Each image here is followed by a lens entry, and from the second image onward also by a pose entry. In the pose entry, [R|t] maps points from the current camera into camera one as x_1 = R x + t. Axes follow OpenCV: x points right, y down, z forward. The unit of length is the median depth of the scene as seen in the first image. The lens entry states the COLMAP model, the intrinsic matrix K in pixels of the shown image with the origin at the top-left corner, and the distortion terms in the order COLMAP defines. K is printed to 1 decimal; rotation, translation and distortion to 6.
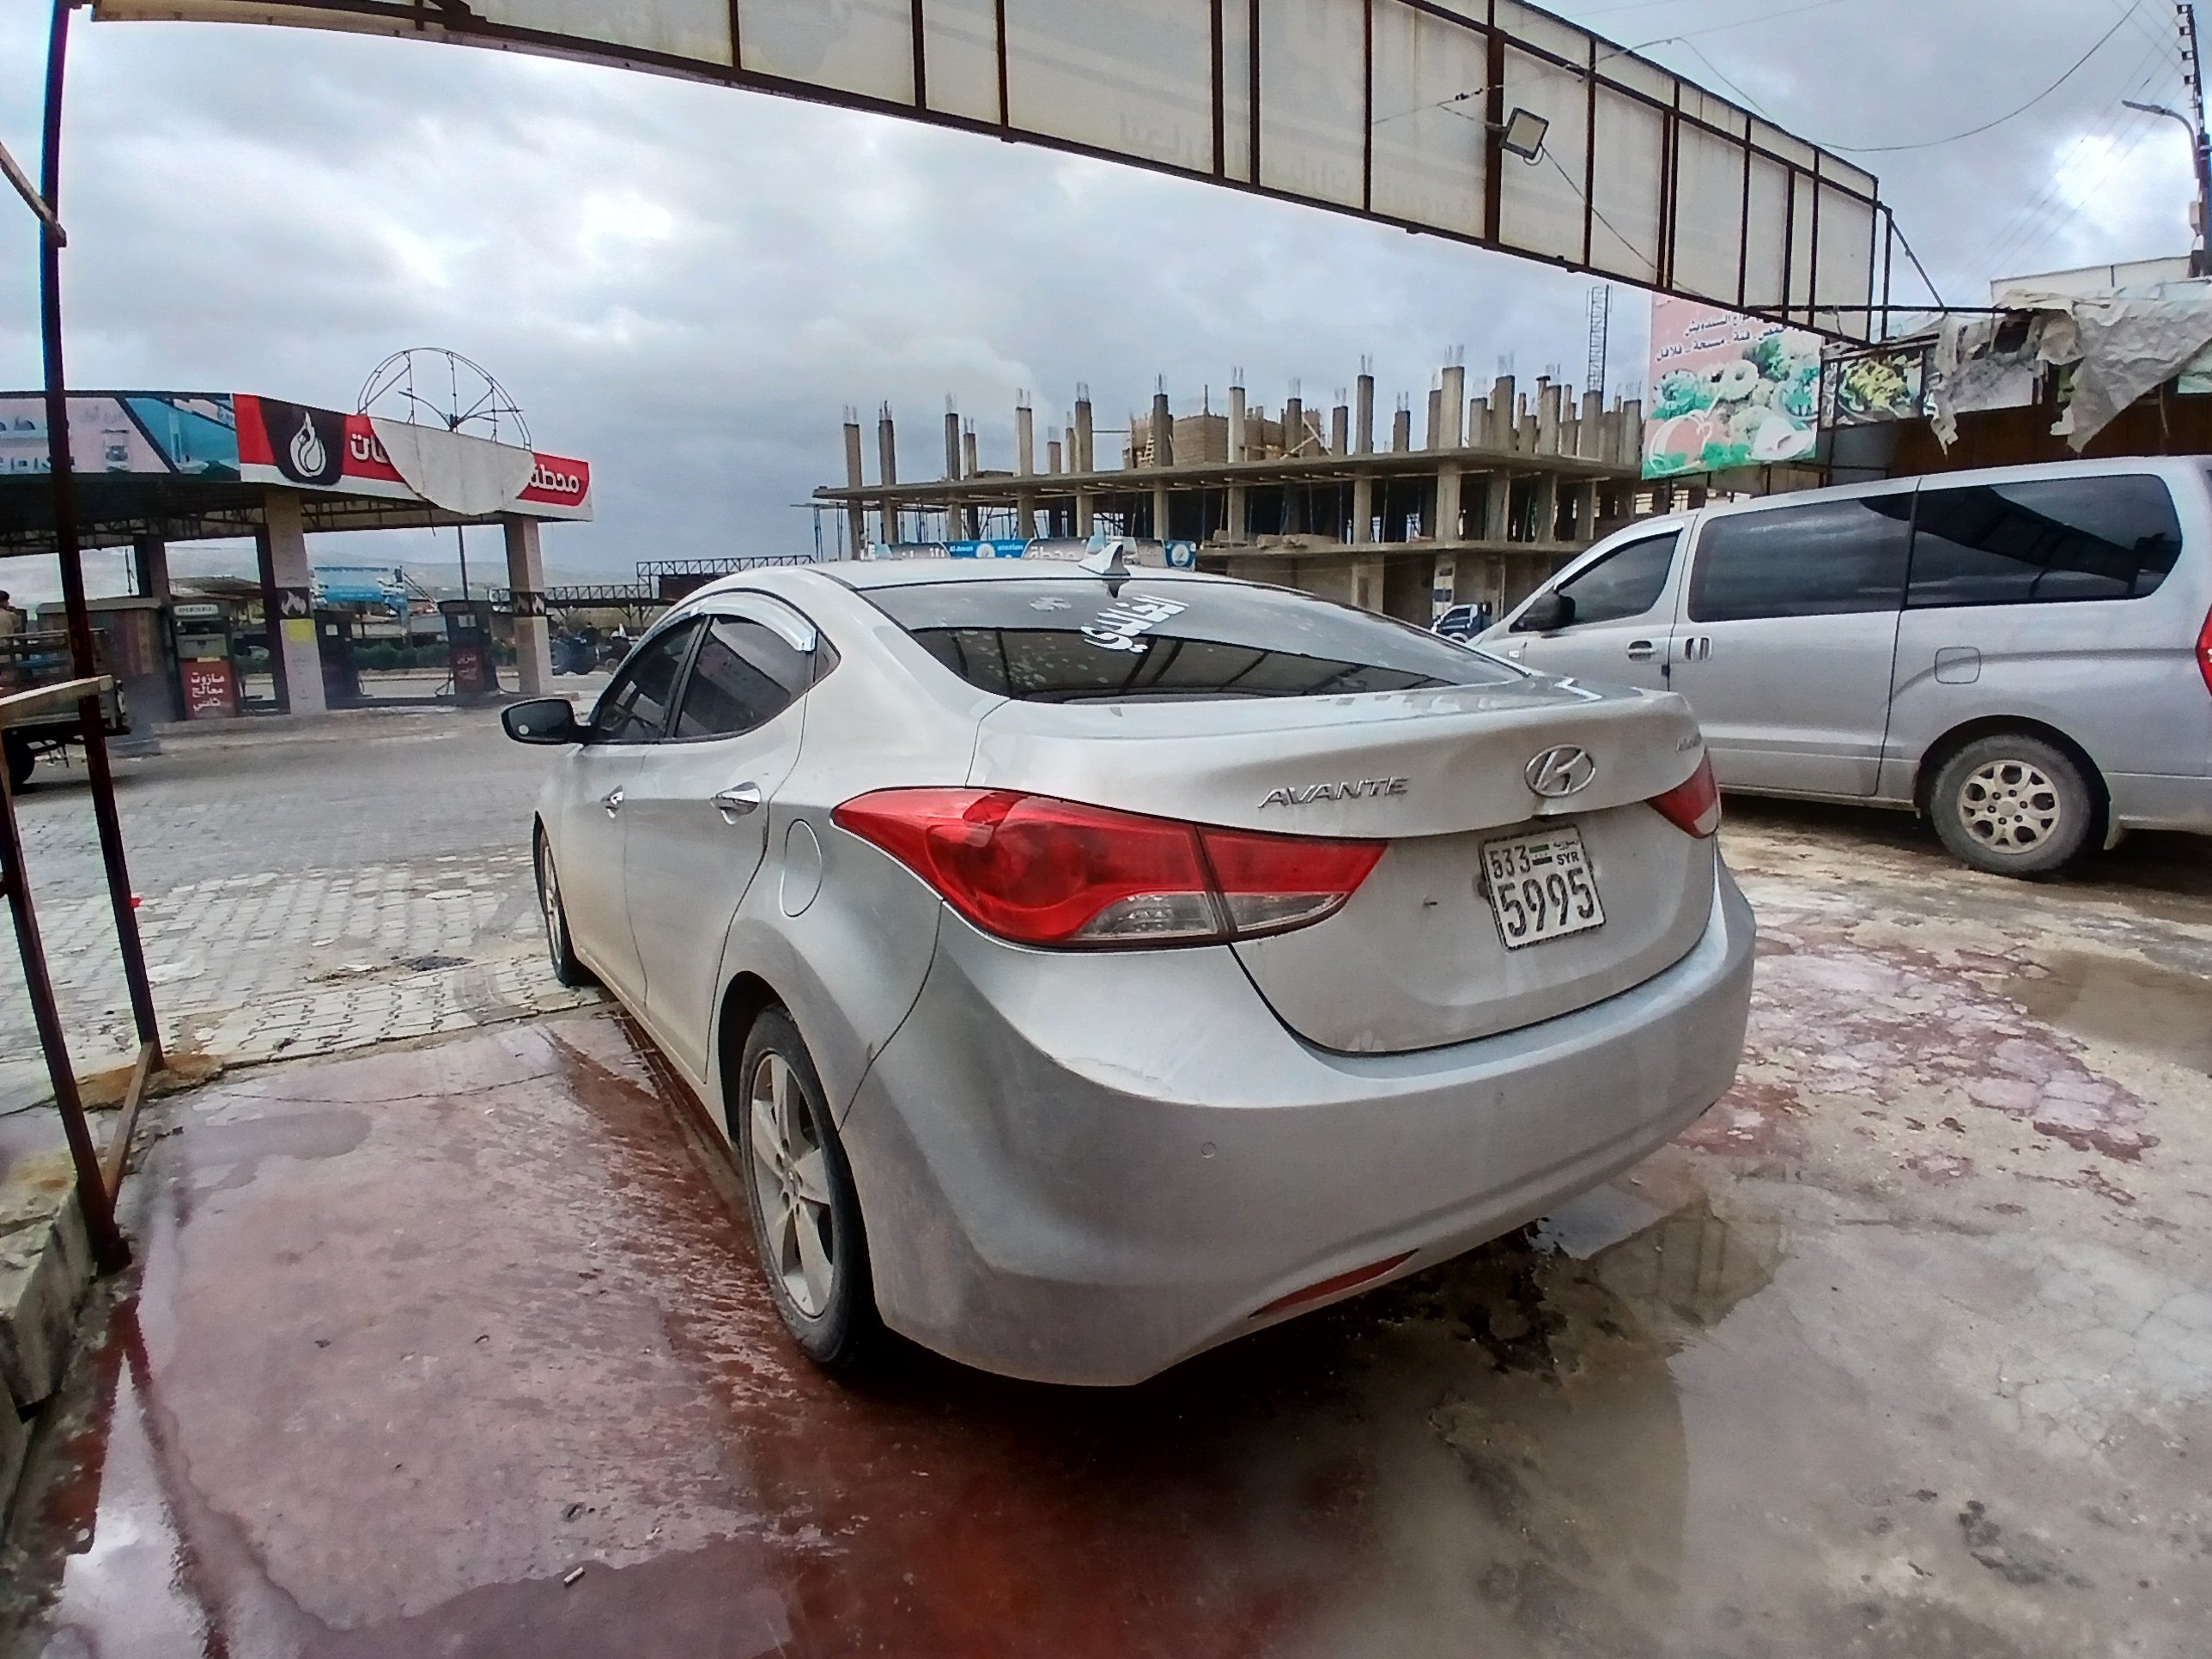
lens RADIAL K [[1124.9, 0, 1112.7], [0, 1124.9, 833.5], [0, 0, 1]] dist [-0.001192, -0.042962]
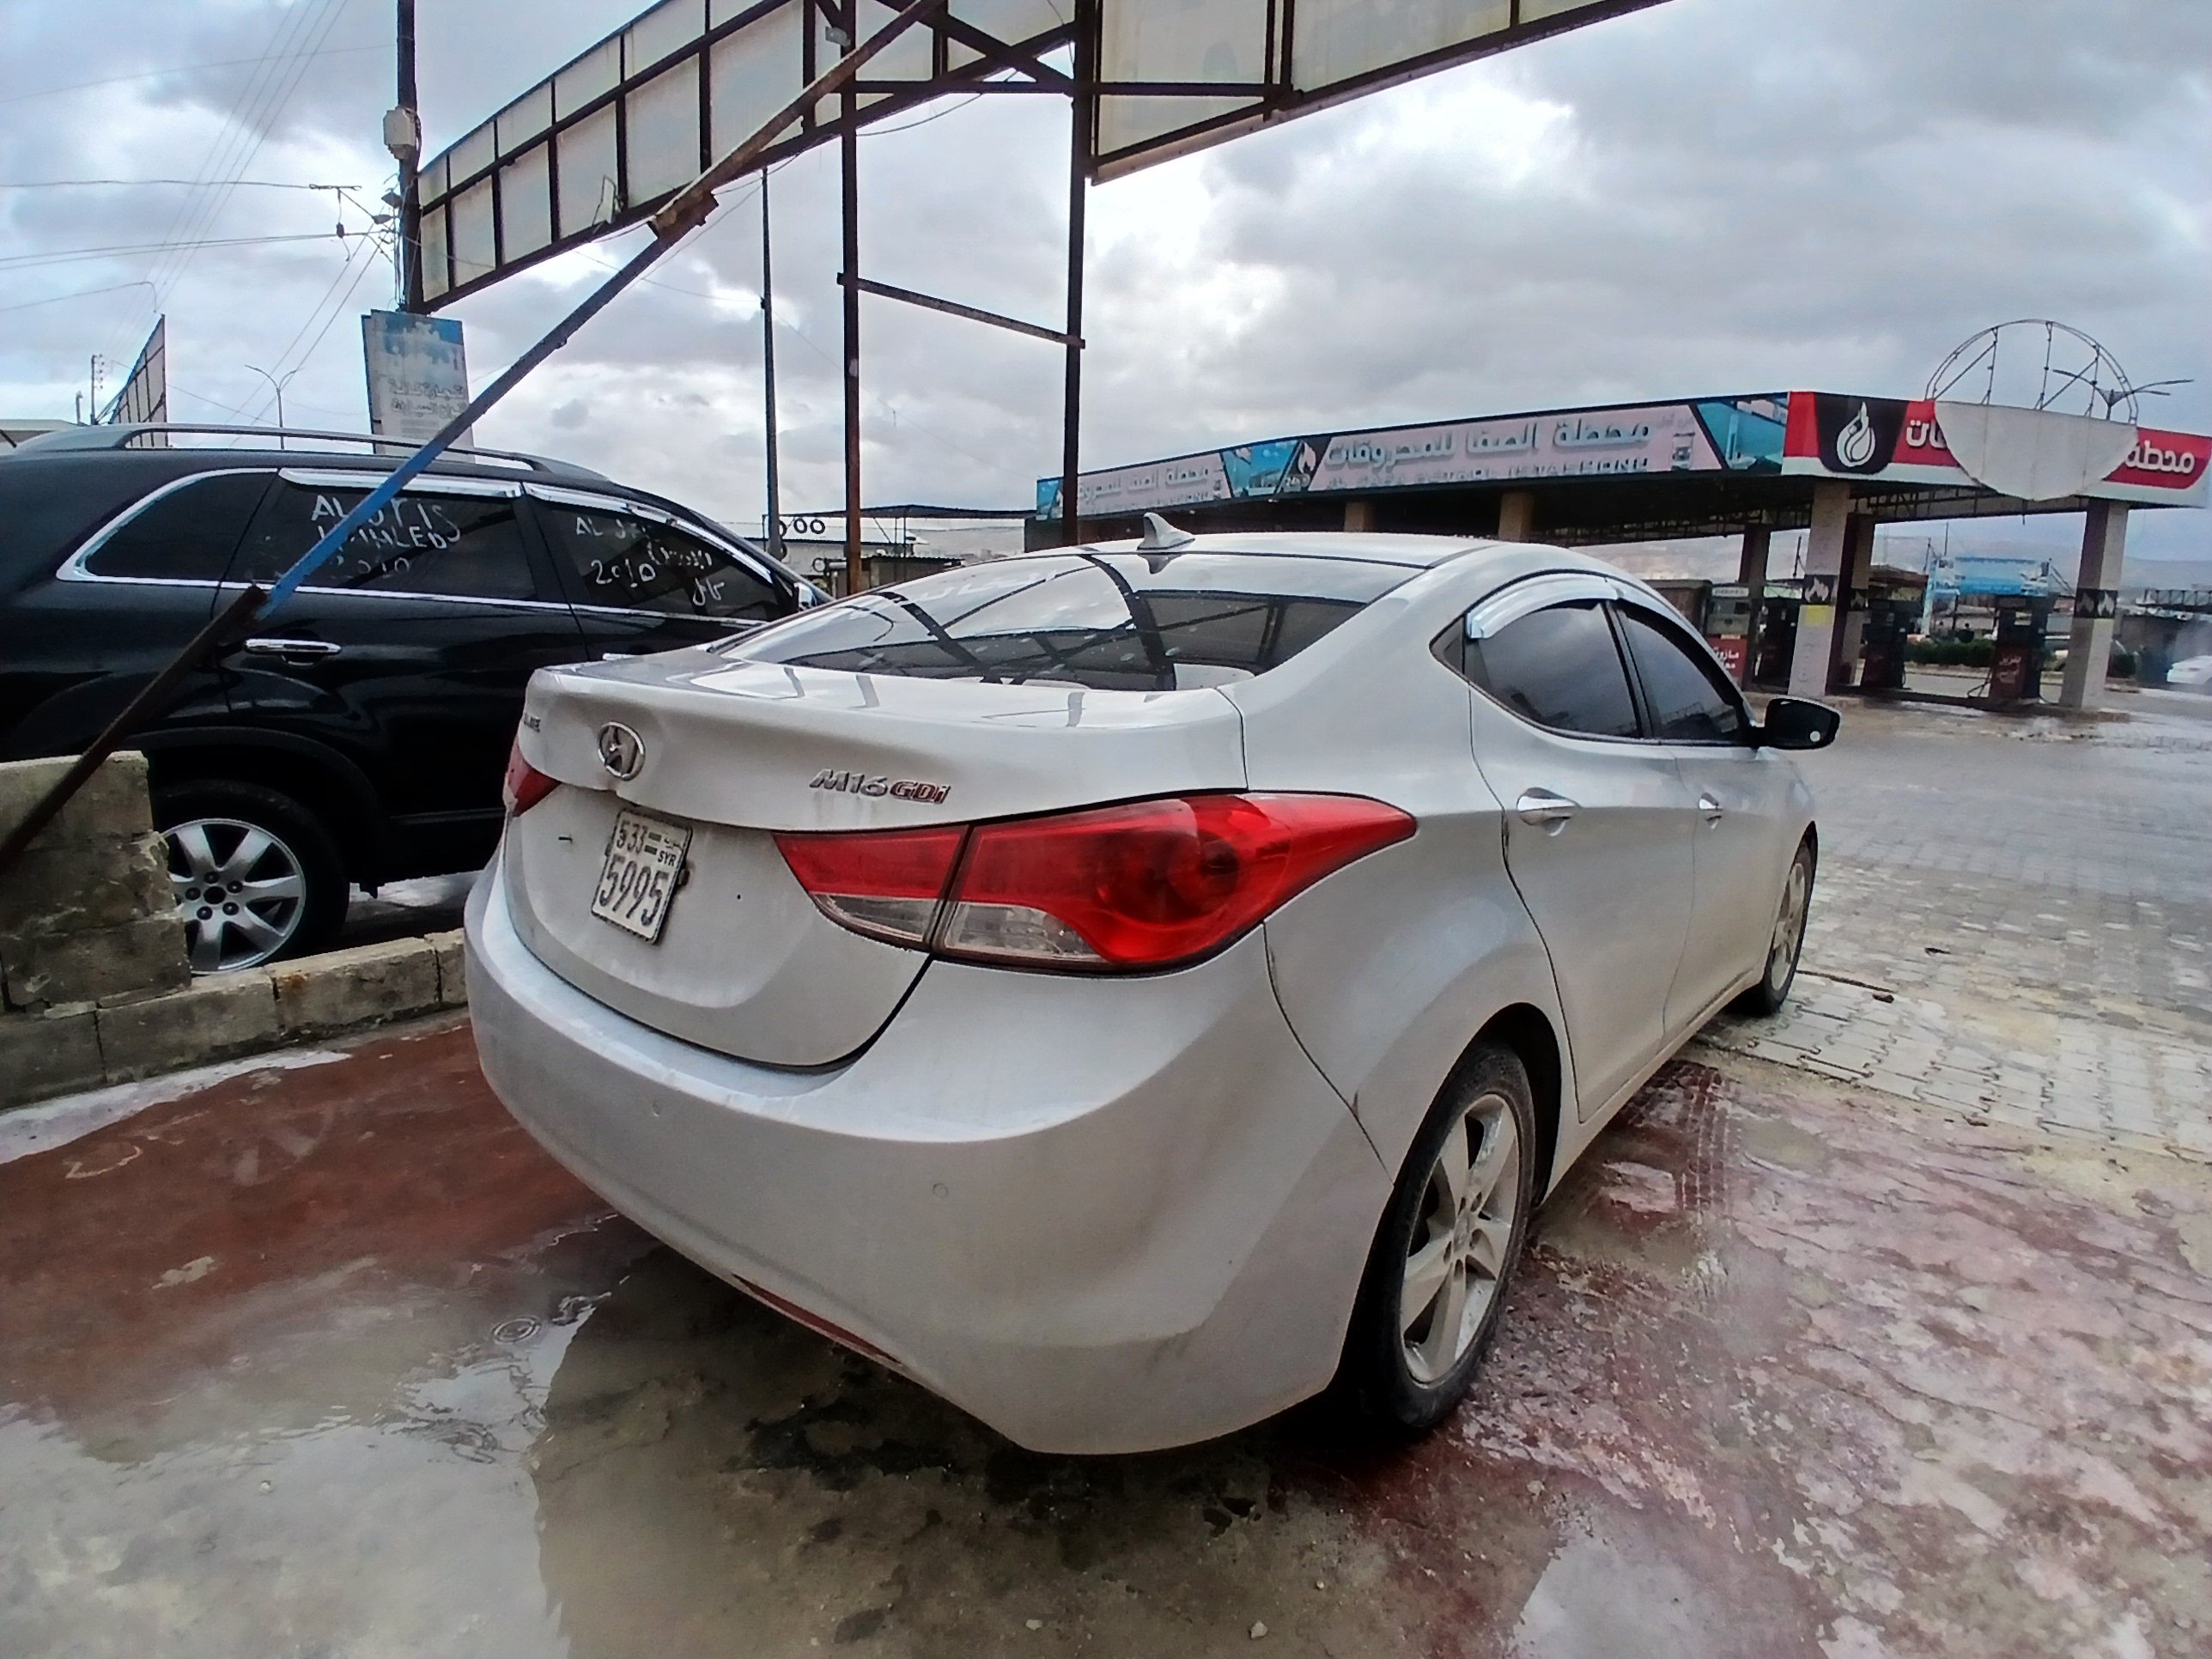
lens RADIAL K [[1124.9, 0, 1112.7], [0, 1124.9, 833.5], [0, 0, 1]] dist [-0.001192, -0.042962]
pose [[0.257066, 0.216416, -0.941850, 0.102304], [-0.209020, 0.963984, 0.164453, -0.016749], [0.943519, 0.154590, 0.293043, 0.082065]]
